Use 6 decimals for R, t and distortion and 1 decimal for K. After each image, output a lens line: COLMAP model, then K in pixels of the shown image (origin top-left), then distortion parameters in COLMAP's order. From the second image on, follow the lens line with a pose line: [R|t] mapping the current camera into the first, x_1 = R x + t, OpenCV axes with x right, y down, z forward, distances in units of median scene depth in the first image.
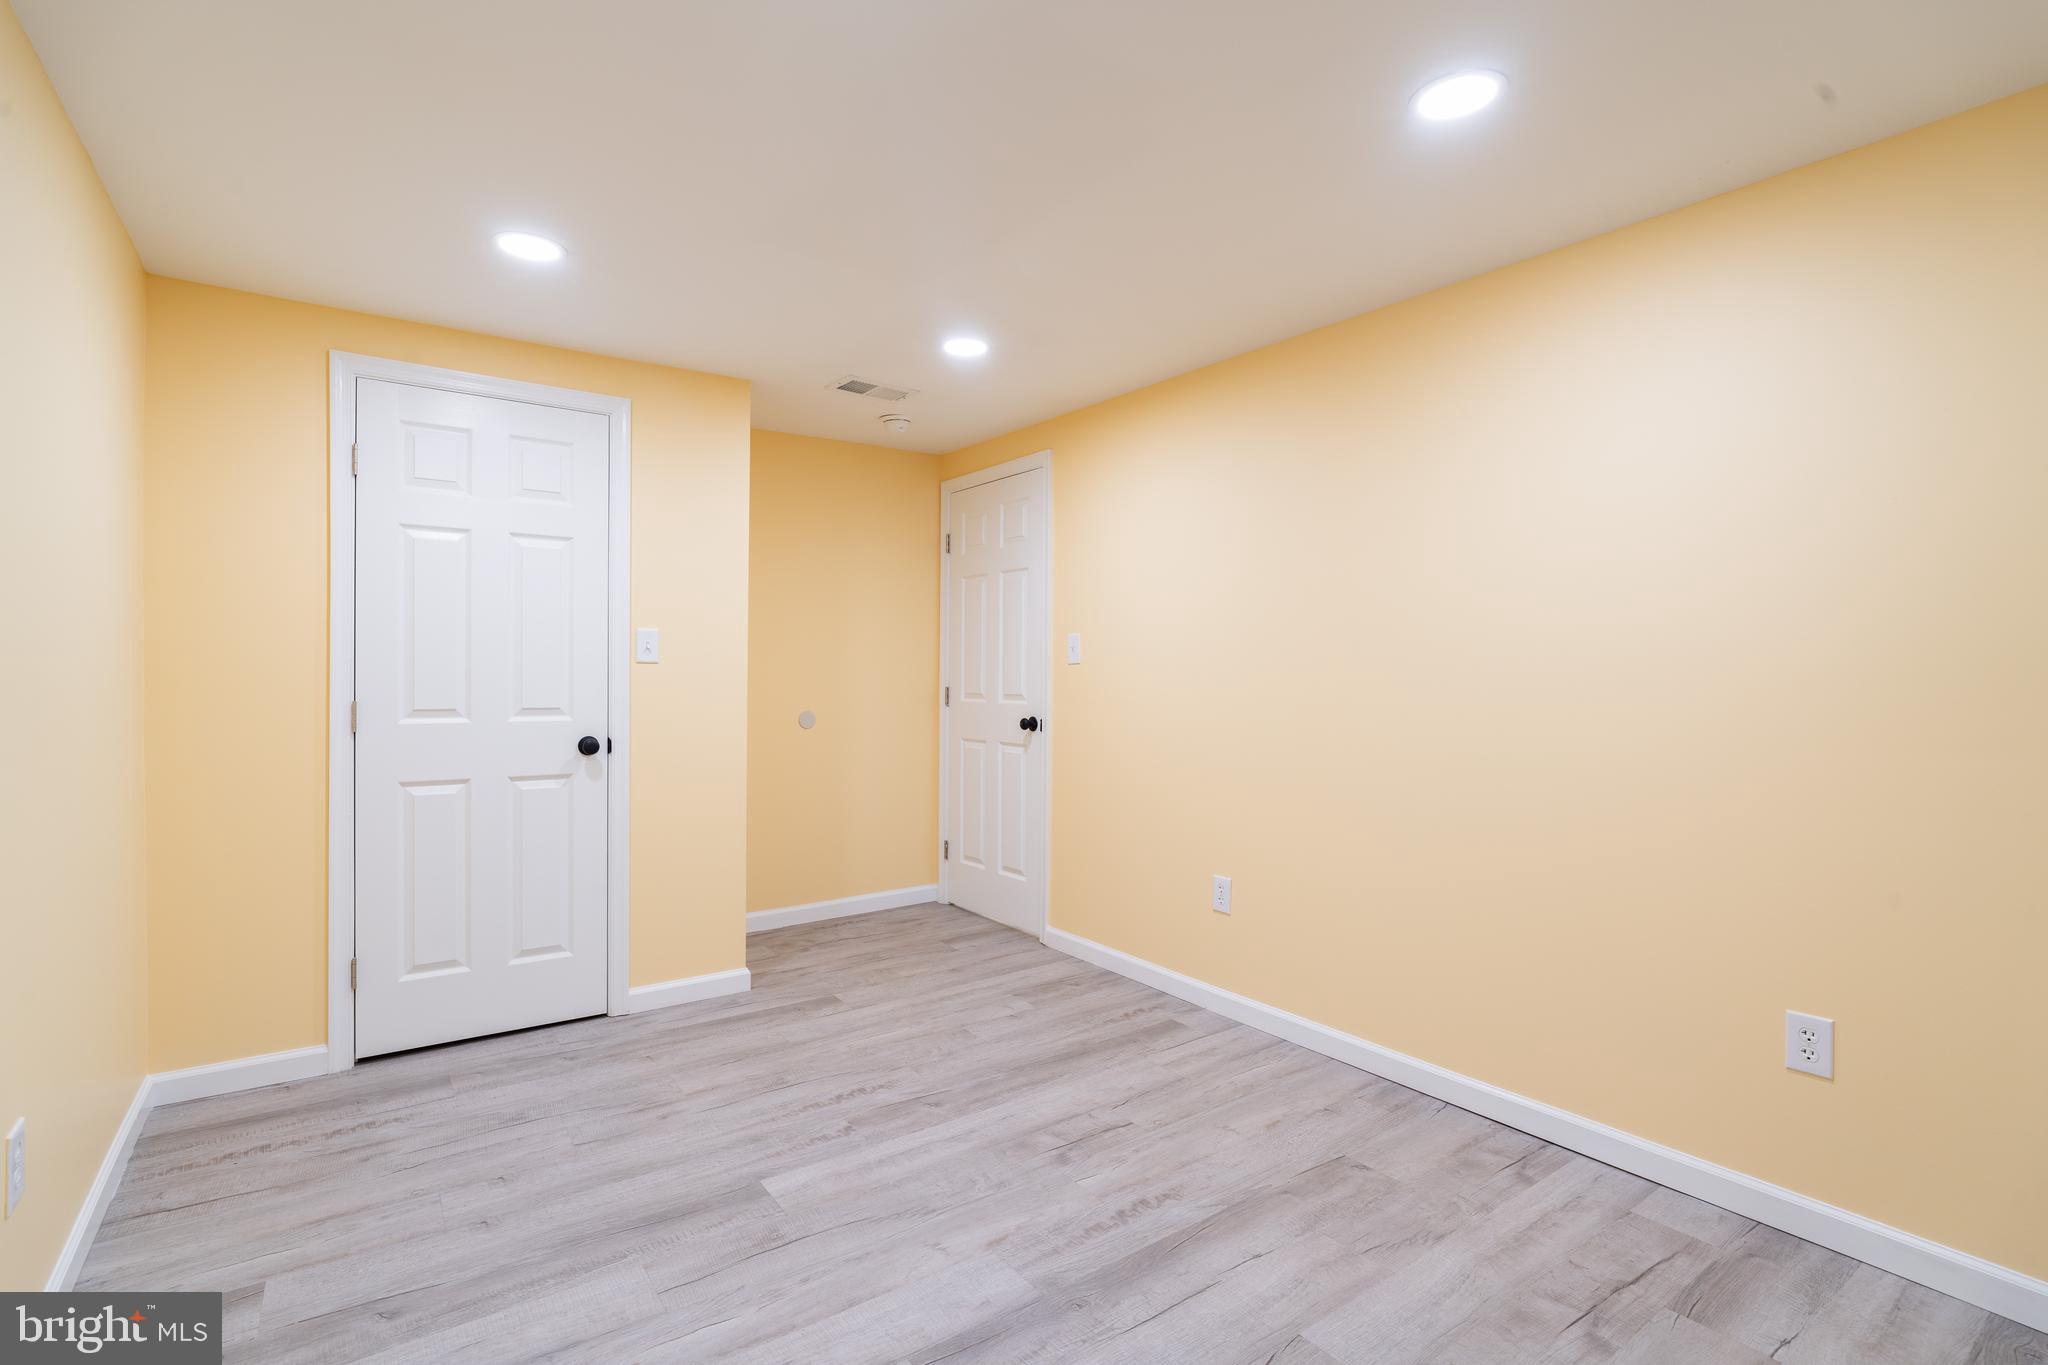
lens RADIAL K [[955.0, 0, 1023.6], [0, 955.0, 662.4], [0, 0, 1]] dist [-0.016848, 0.007757]
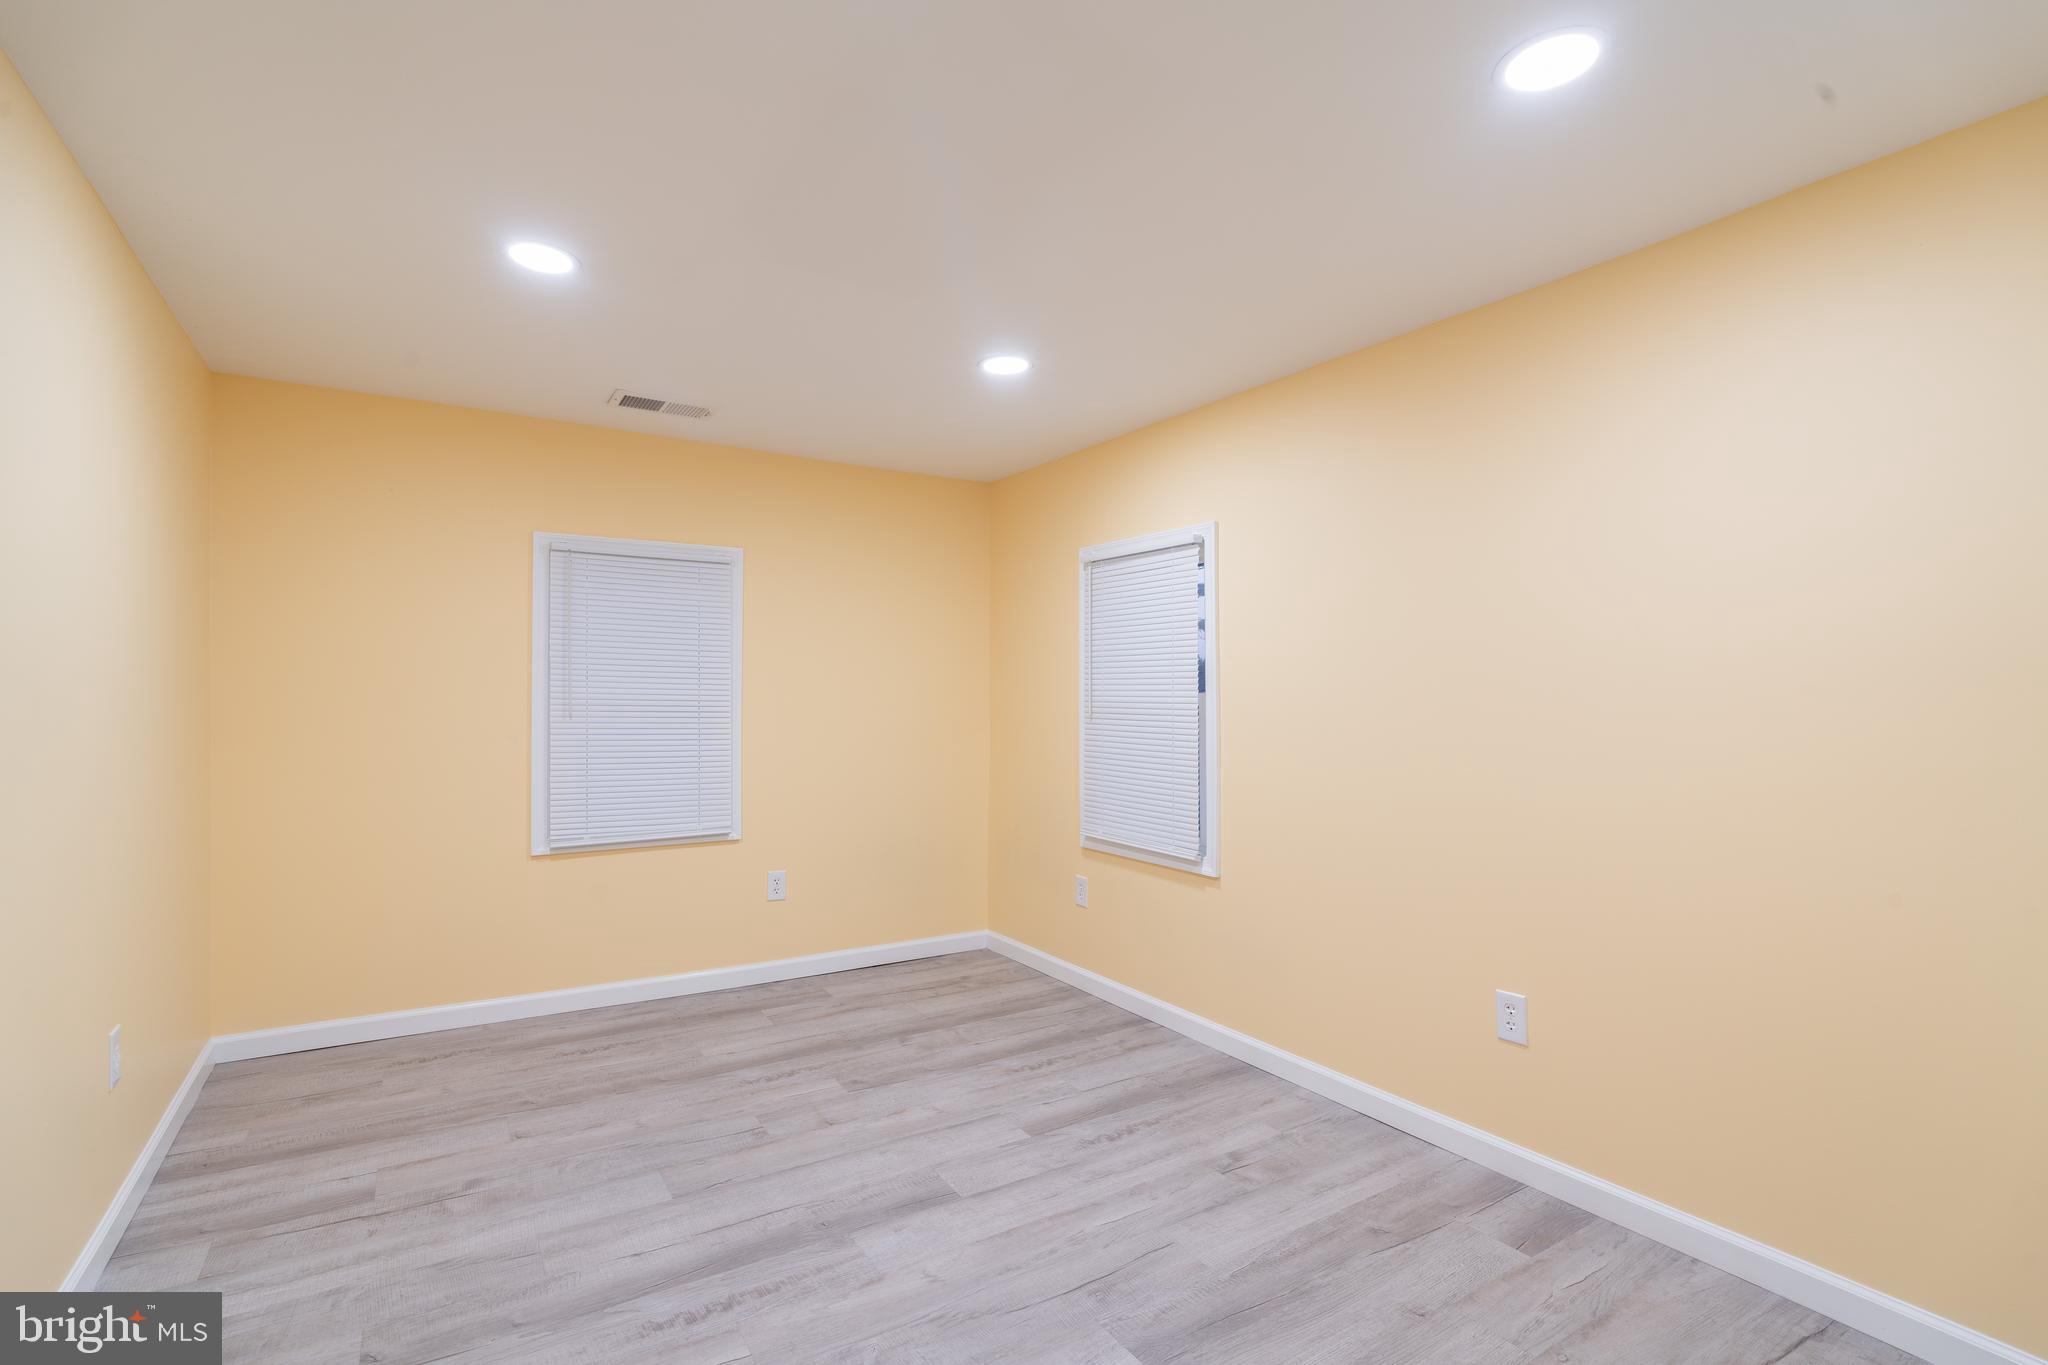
lens RADIAL K [[955.0, 0, 1030.7], [0, 955.0, 684.3], [0, 0, 1]] dist [-0.016848, 0.007757]
pose [[-0.998566, -0.006536, 0.053126, -0.251690], [-0.007783, 0.999698, -0.023303, 0.004202], [-0.052958, -0.023683, -0.998316, 2.075142]]
